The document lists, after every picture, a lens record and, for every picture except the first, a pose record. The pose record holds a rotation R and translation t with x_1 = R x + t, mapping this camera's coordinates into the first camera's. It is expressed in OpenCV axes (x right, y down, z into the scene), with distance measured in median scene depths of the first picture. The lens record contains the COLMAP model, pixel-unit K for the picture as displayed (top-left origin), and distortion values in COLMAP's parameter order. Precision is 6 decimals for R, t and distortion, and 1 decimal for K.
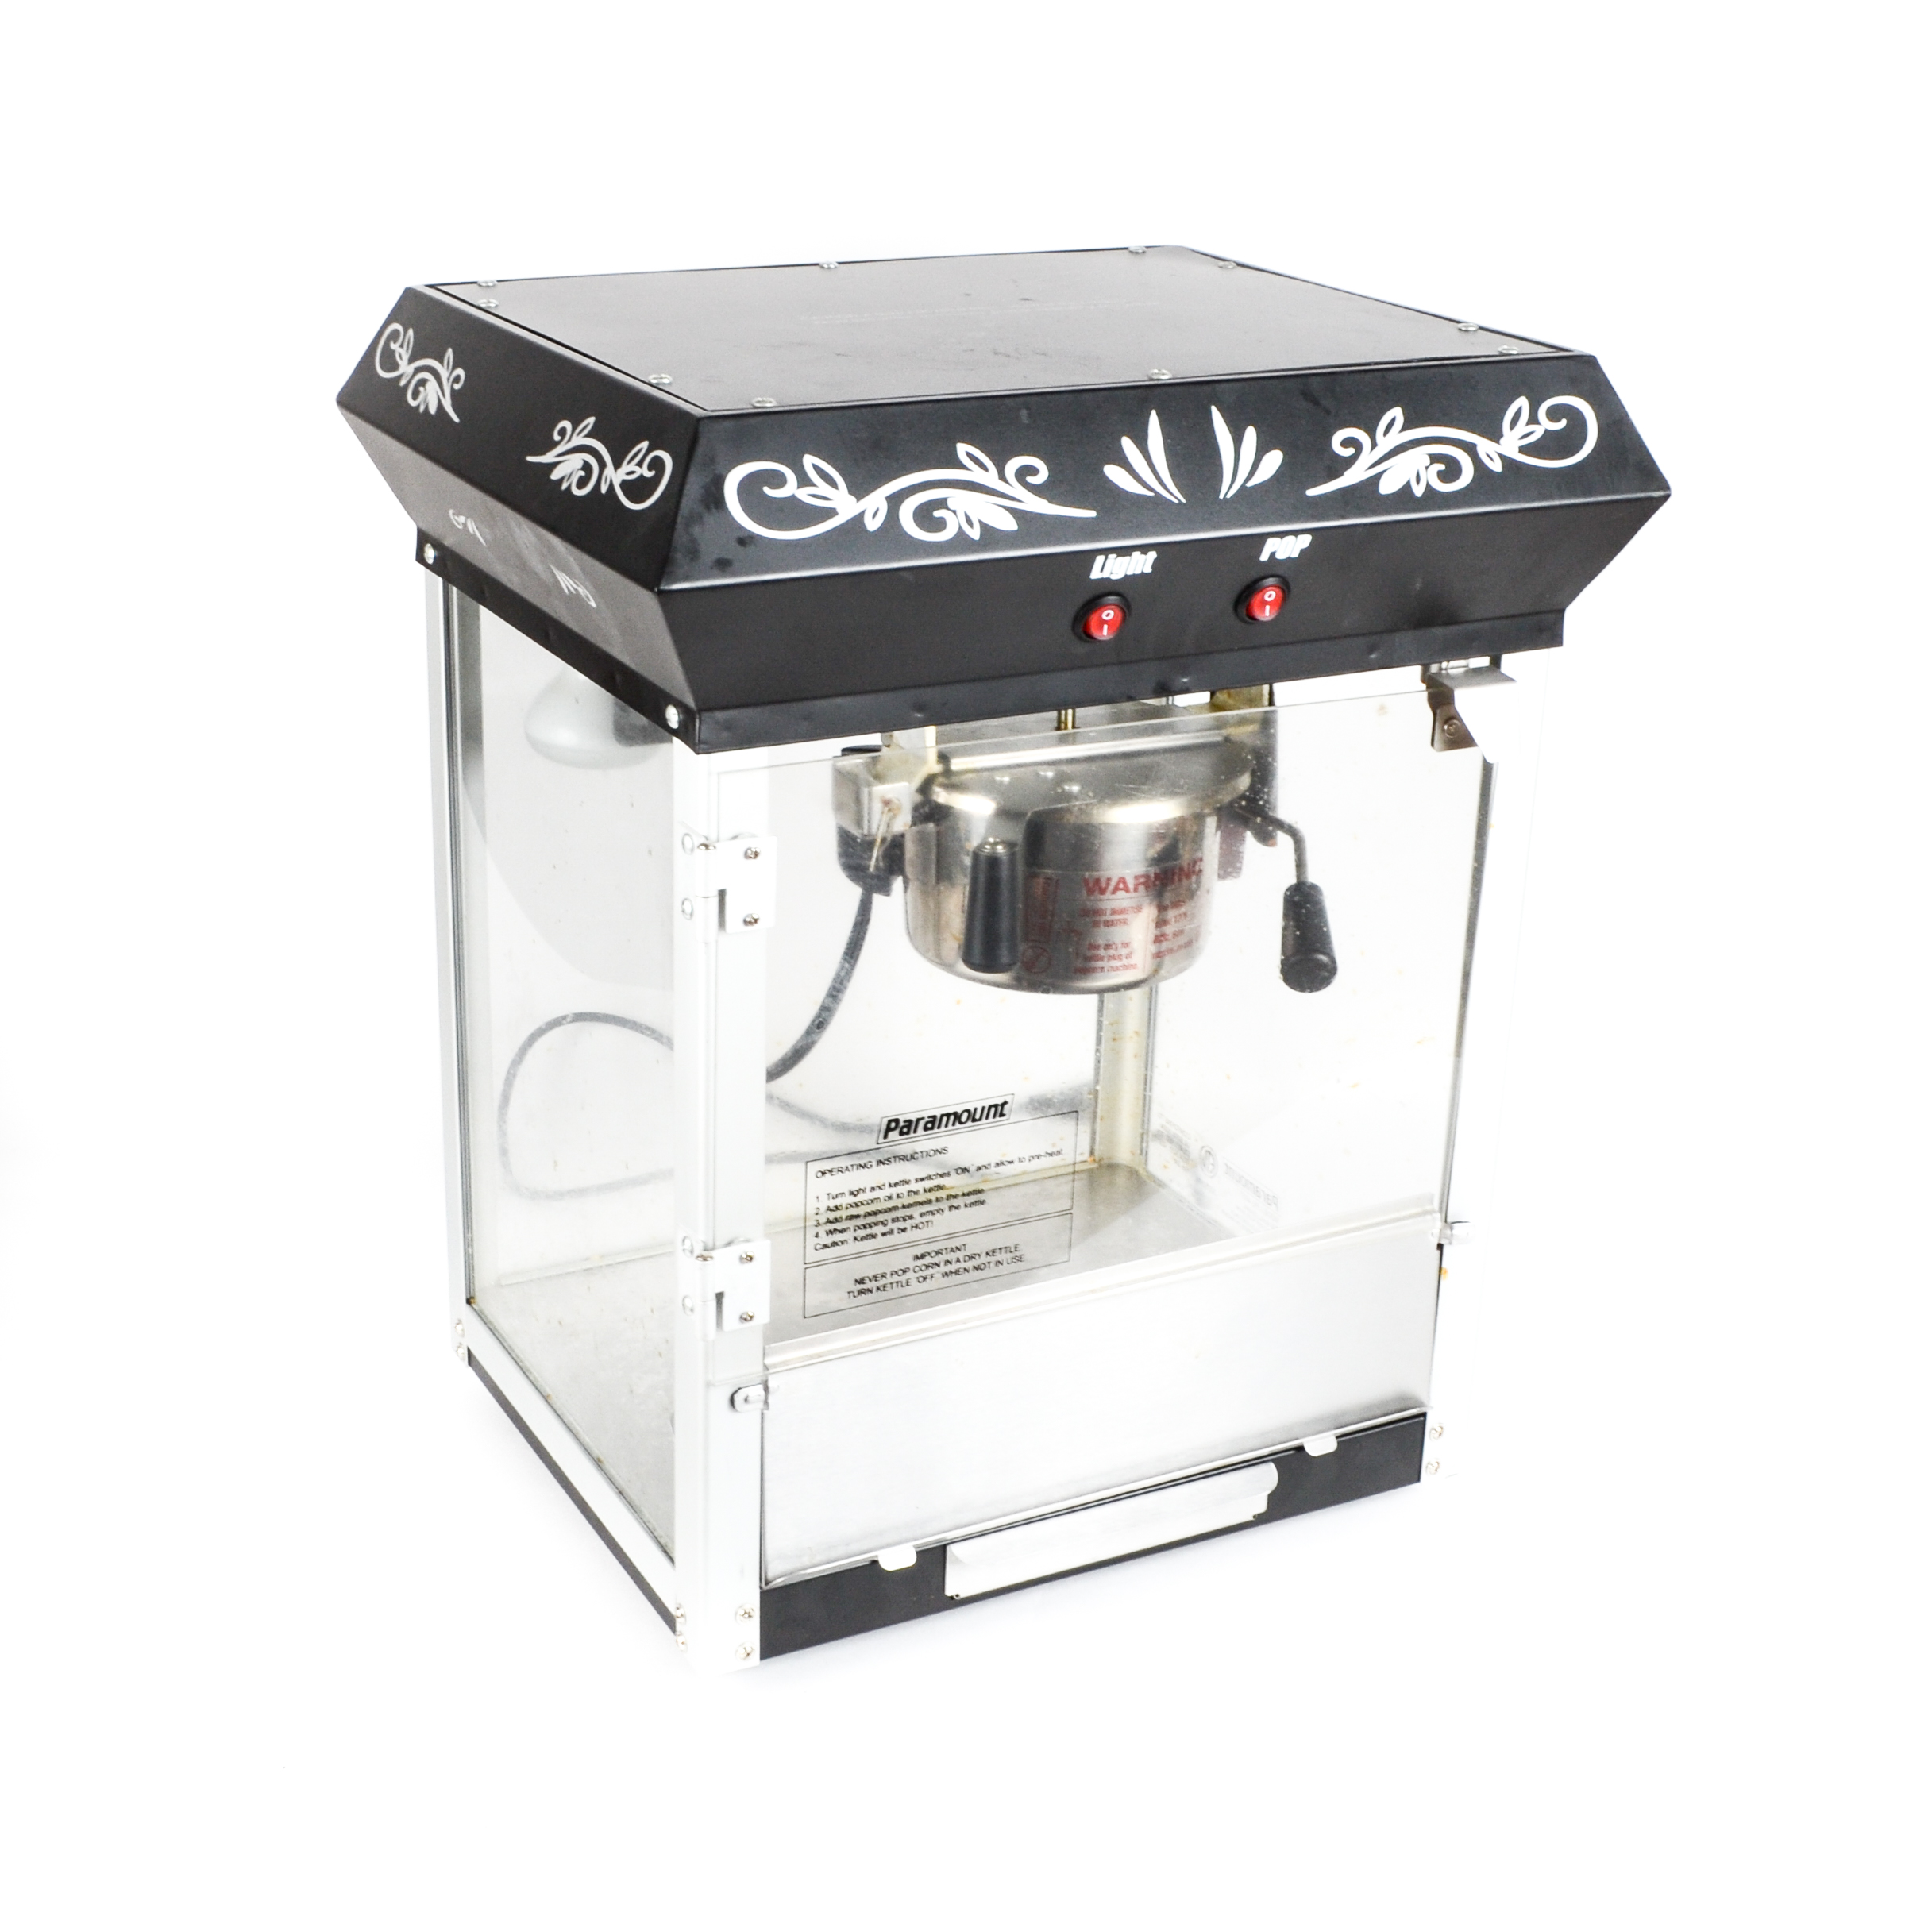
lens RADIAL K [[2998.8, 0, 966.0], [0, 2998.8, 966.0], [0, 0, 1]] dist [-0.164095, -0.002500]
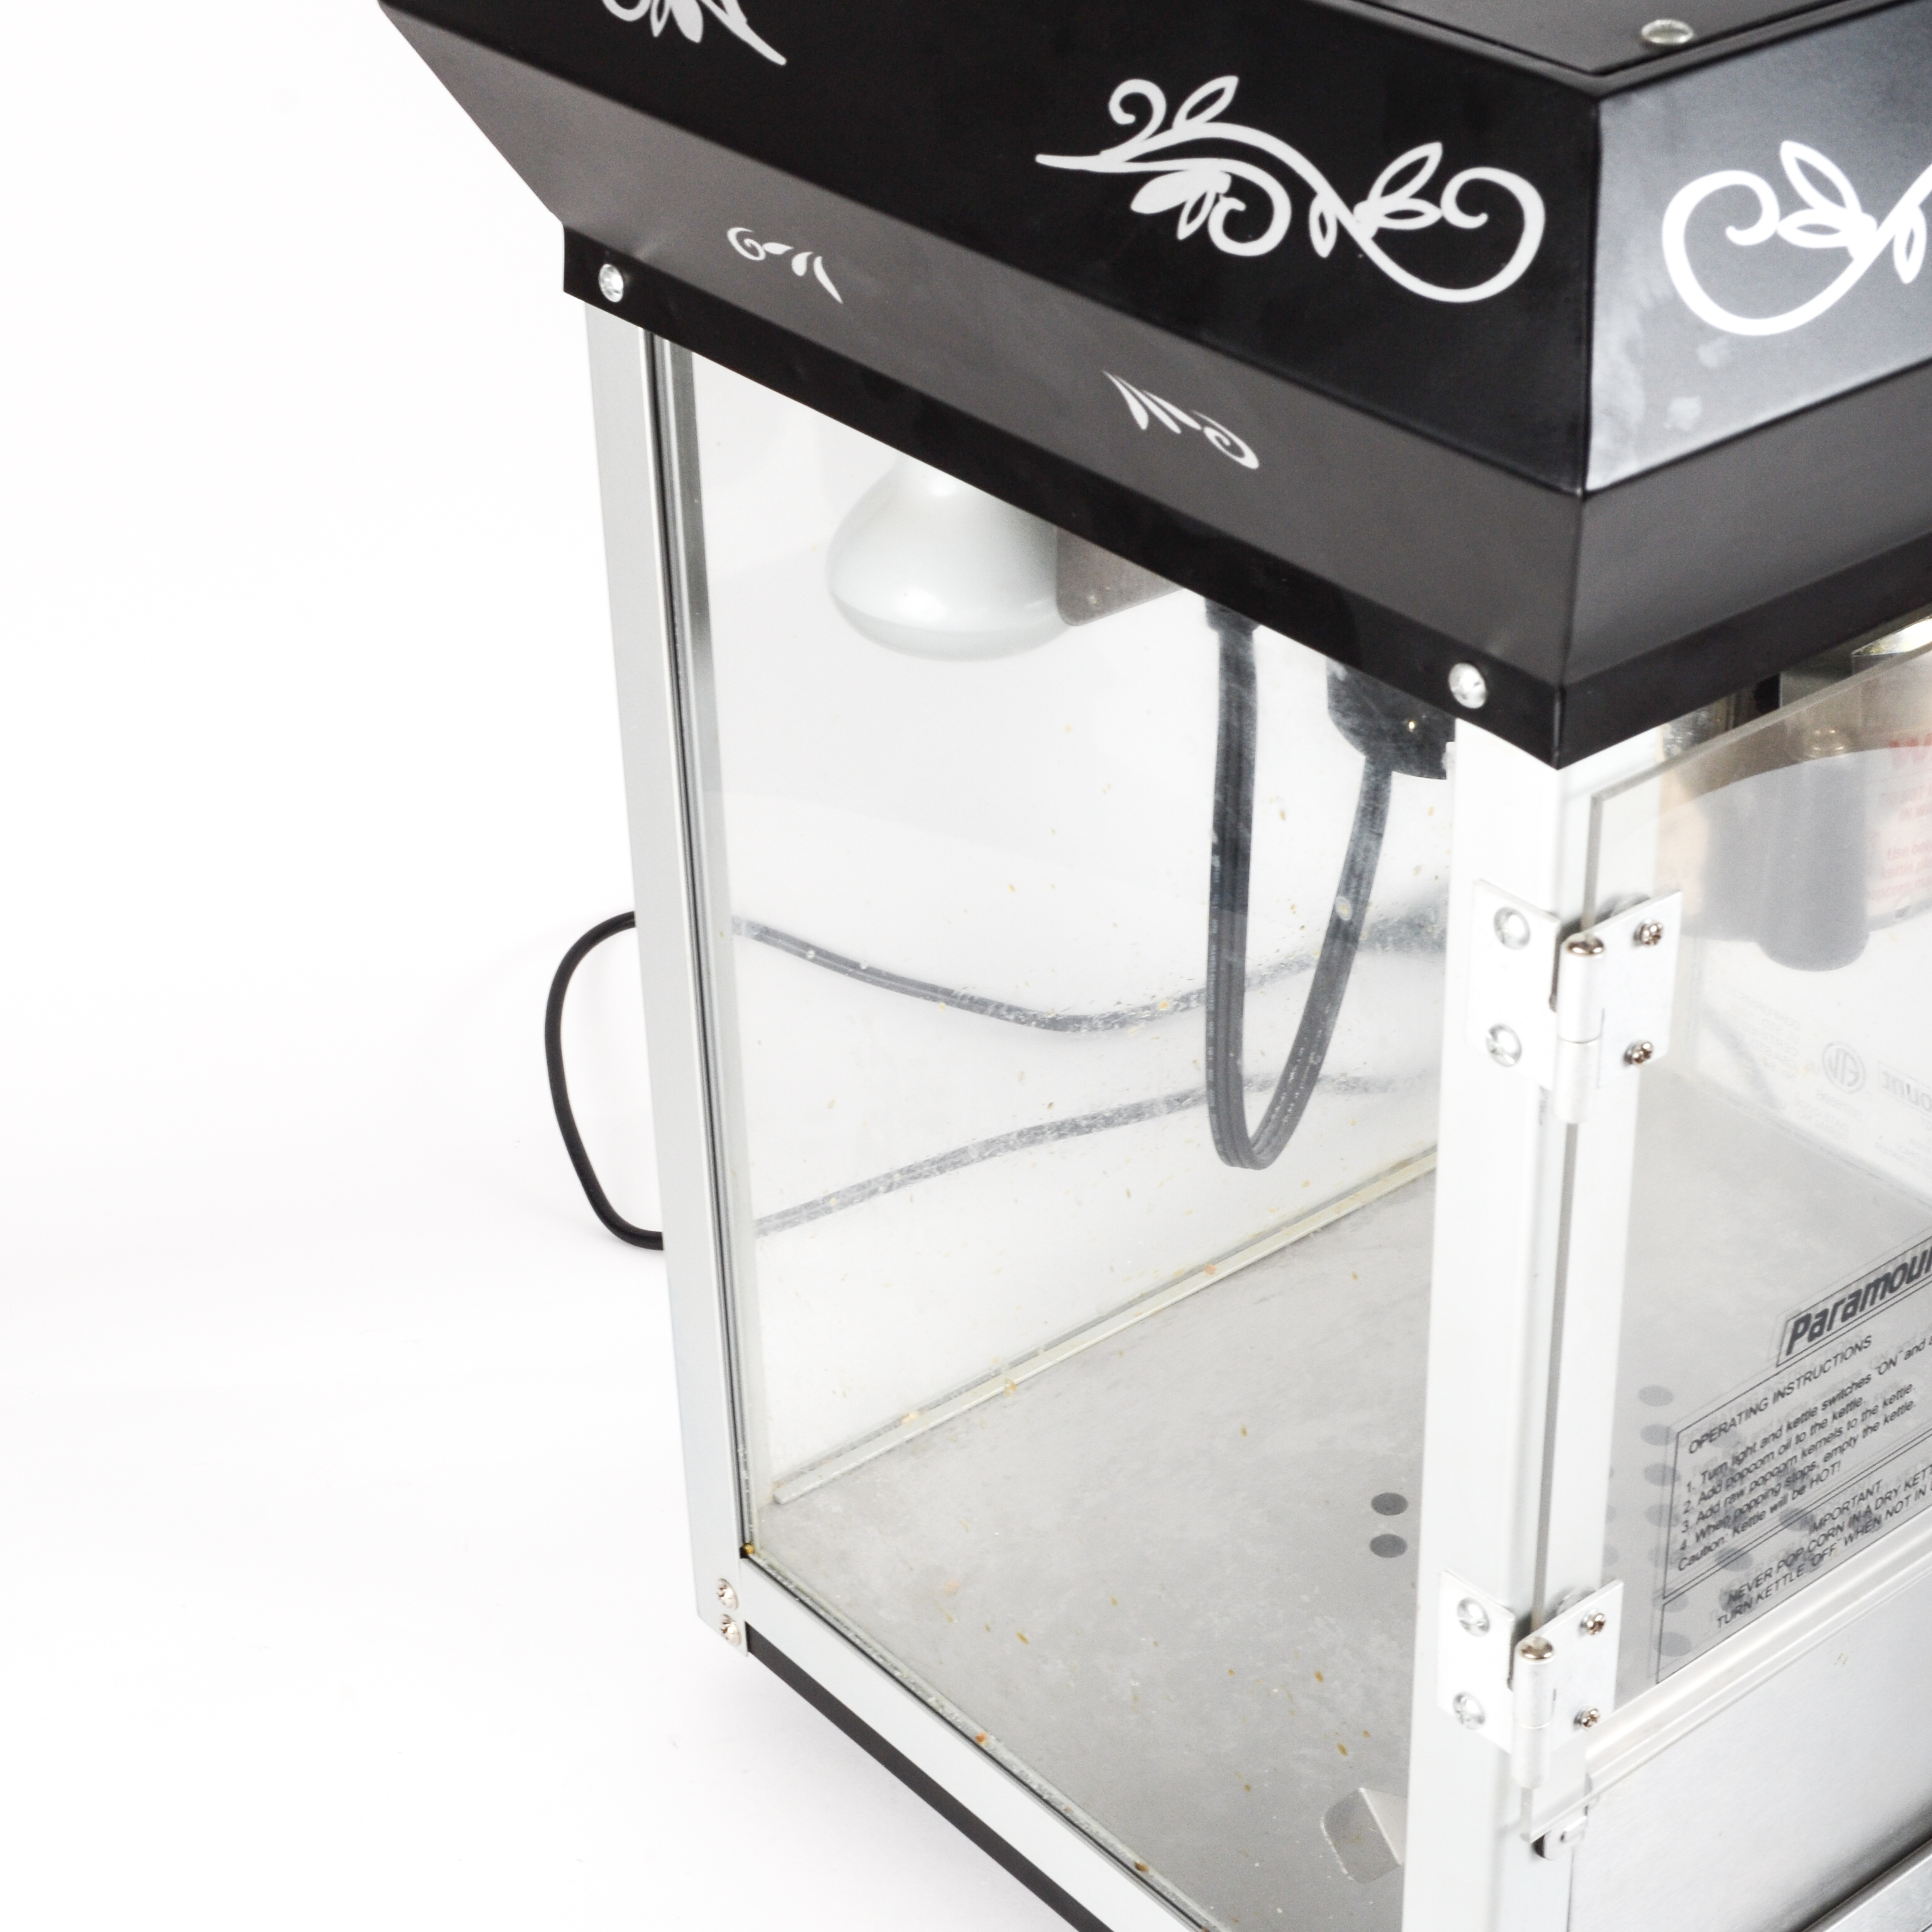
lens RADIAL K [[3821.0, 0, 966.0], [0, 3821.0, 966.0], [0, 0, 1]] dist [-0.031761, 0.081909]
pose [[0.980248, -0.145460, 0.133993, -0.264814], [0.119880, 0.975888, 0.182402, -0.159763], [-0.157295, -0.162736, 0.974051, 0.385106]]
